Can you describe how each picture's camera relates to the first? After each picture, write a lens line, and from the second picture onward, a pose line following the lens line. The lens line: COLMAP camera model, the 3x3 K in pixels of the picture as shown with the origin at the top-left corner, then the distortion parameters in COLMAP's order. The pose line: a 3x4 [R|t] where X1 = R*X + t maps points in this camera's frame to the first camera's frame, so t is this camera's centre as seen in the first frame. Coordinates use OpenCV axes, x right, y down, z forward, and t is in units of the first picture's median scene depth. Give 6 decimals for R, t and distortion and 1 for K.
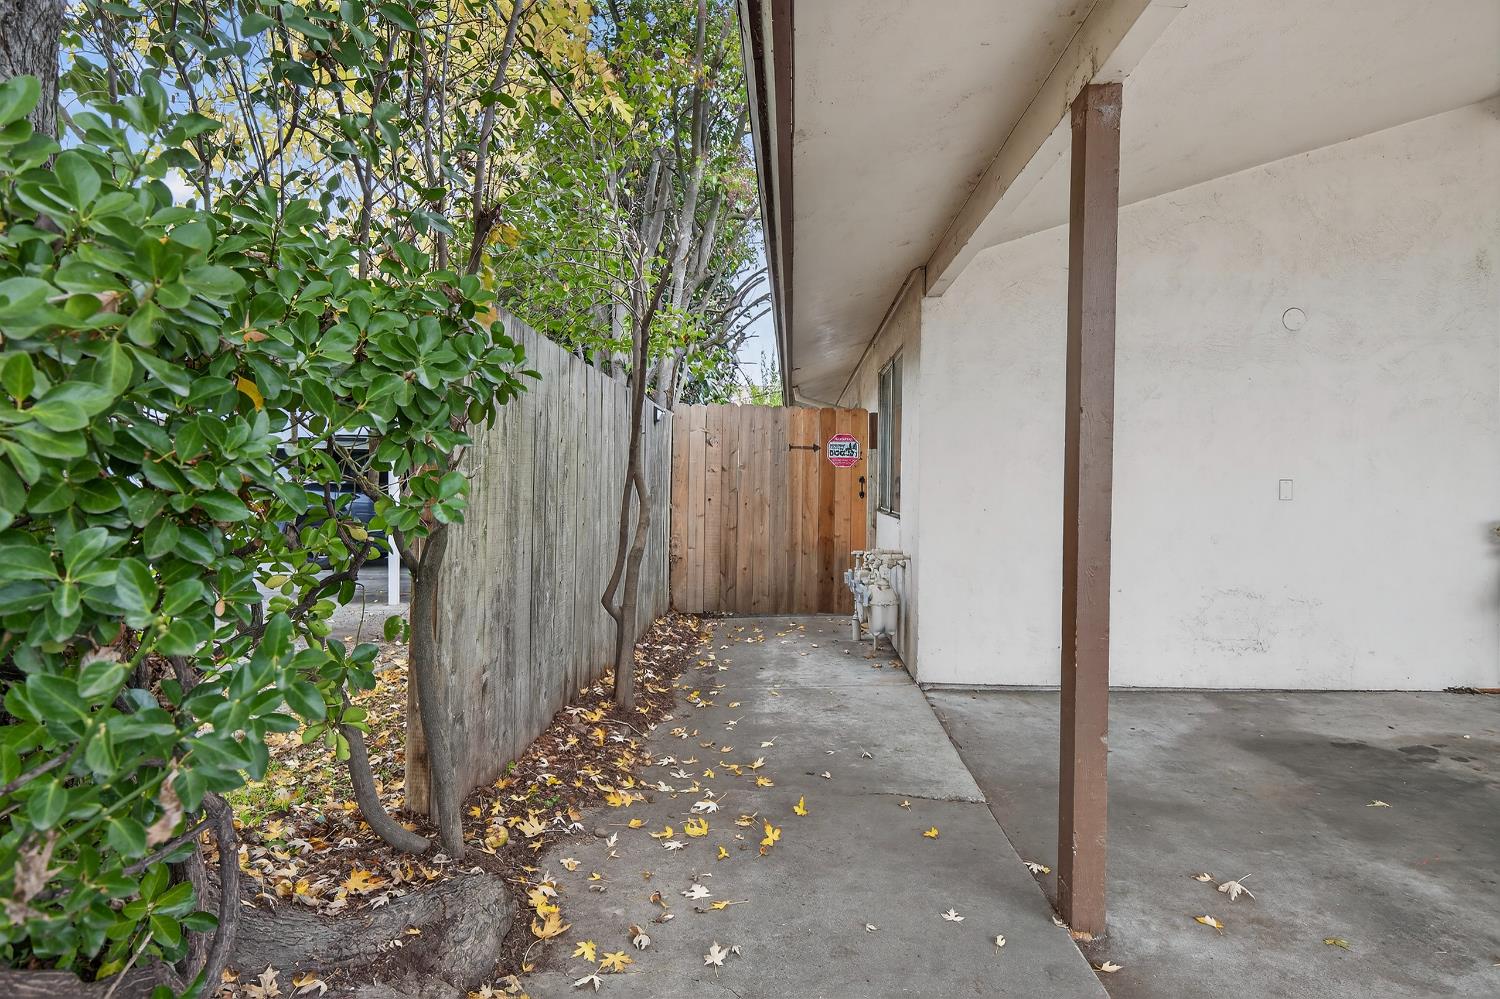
lens RADIAL K [[946.0, 0, 758.3], [0, 946.0, 498.4], [0, 0, 1]] dist [-0.000828, 0.000440]
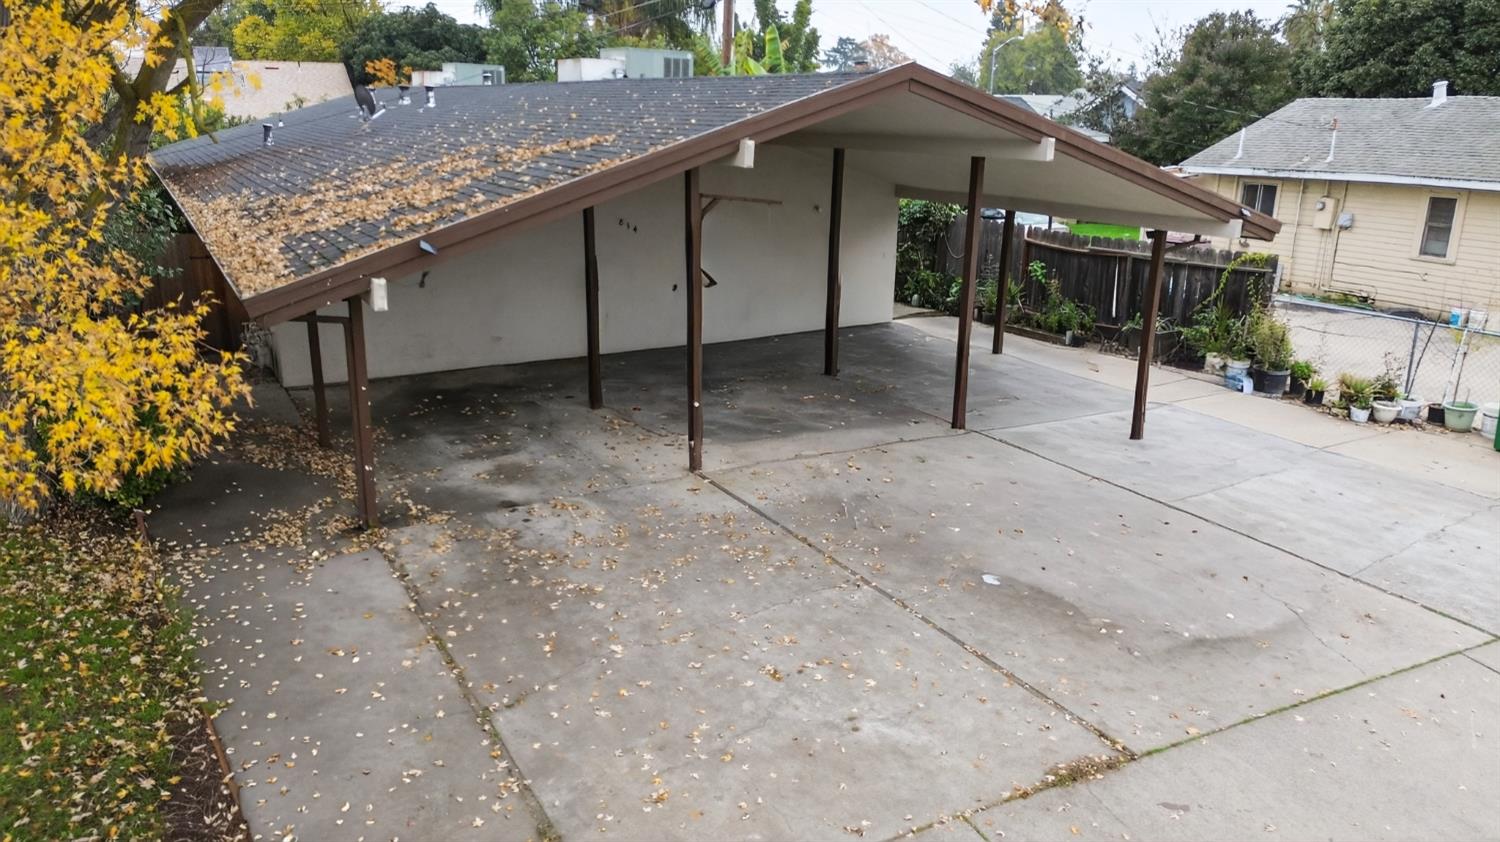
lens RADIAL K [[1053.4, 0, 750.0], [0, 1053.4, 421.0], [0, 0, 1]] dist [0.076809, -0.066632]
pose [[0.848310, -0.151438, 0.507382, -0.136258], [0.008608, 0.962047, 0.272749, -0.286922], [-0.529430, -0.227008, 0.817417, -1.178160]]
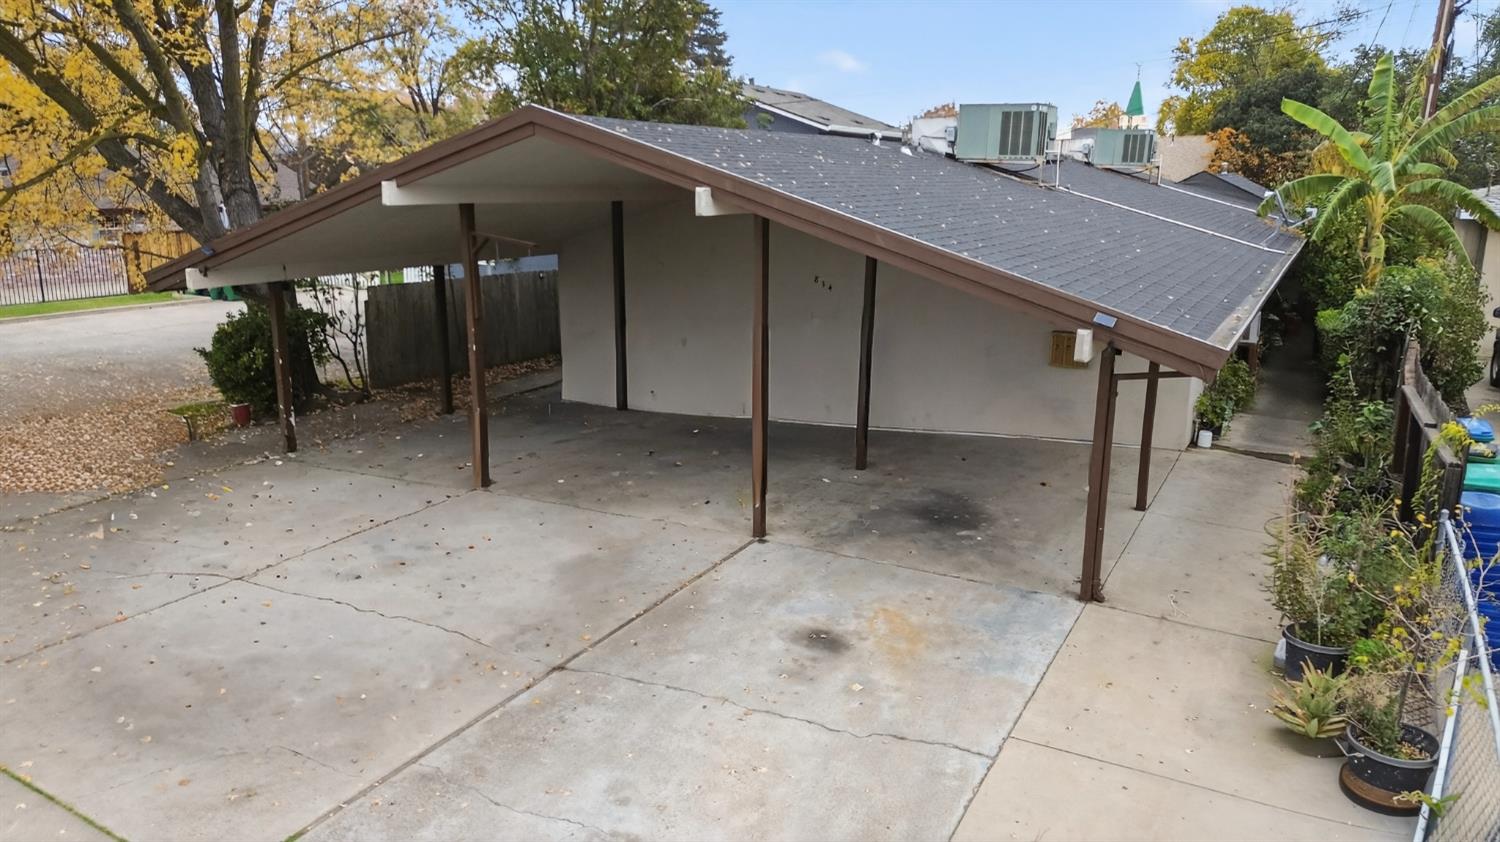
lens RADIAL K [[1053.4, 0, 750.0], [0, 1053.4, 421.0], [0, 0, 1]] dist [0.076809, -0.066632]
pose [[0.893433, 0.094037, -0.439244, 1.469991], [-0.003672, 0.979338, 0.202197, -0.245358], [0.449182, -0.179036, 0.875318, -1.163292]]
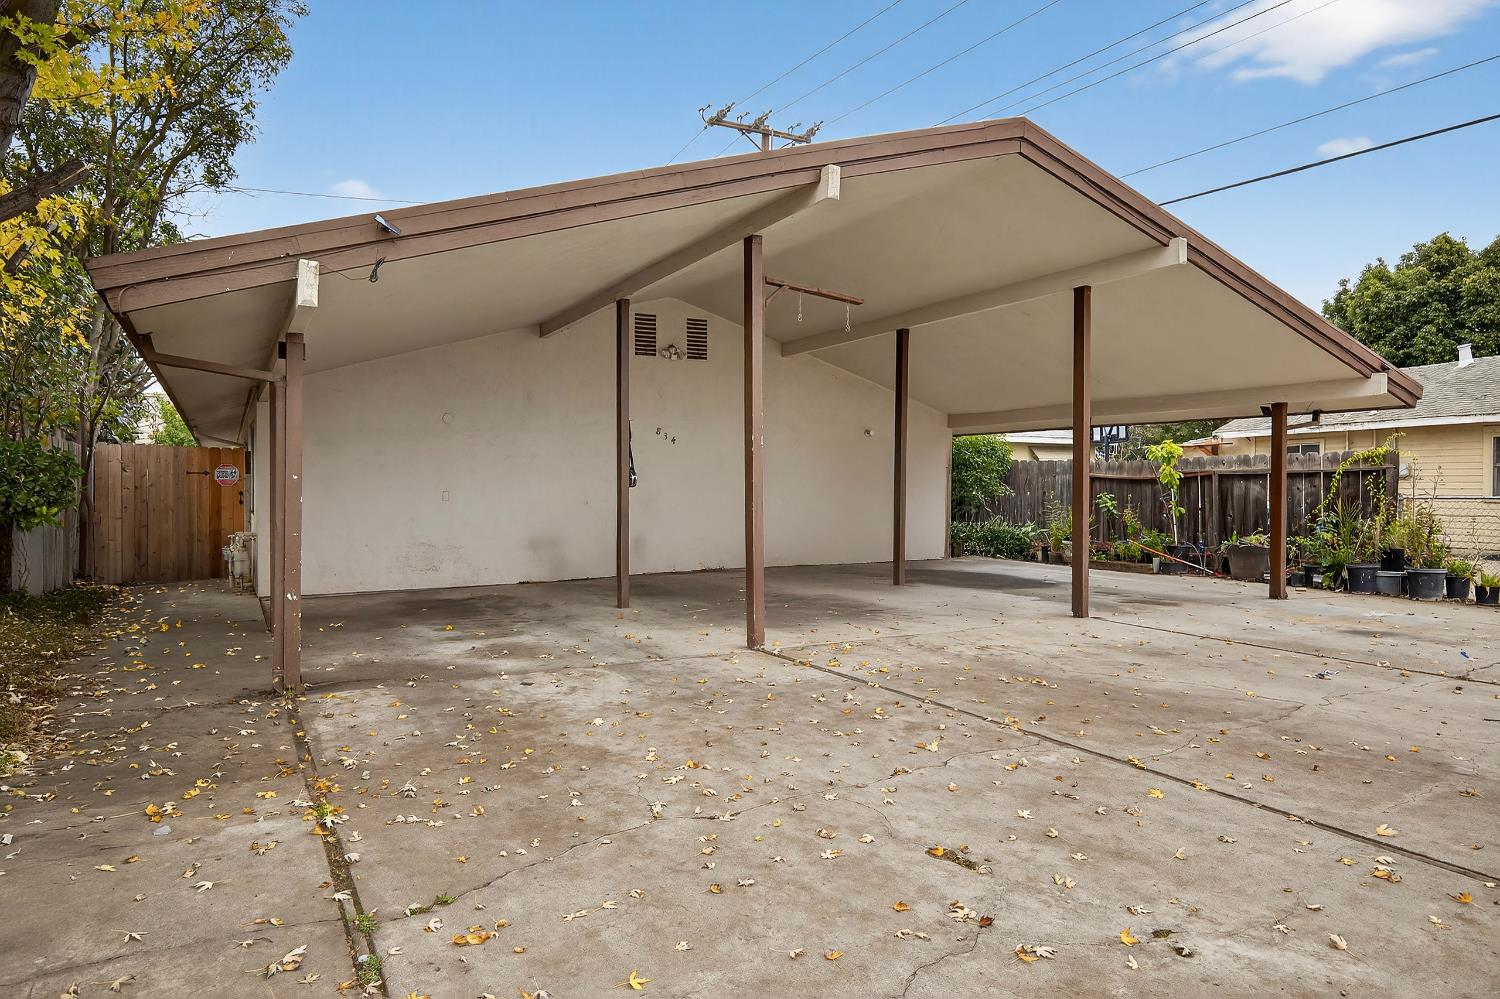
lens RADIAL K [[946.0, 0, 758.3], [0, 946.0, 498.4], [0, 0, 1]] dist [-0.000828, 0.000440]
pose [[0.851972, -0.016623, 0.523323, 0.019041], [0.019063, 0.999818, 0.000724, 0.004790], [-0.523239, 0.009360, 0.852134, -0.810442]]
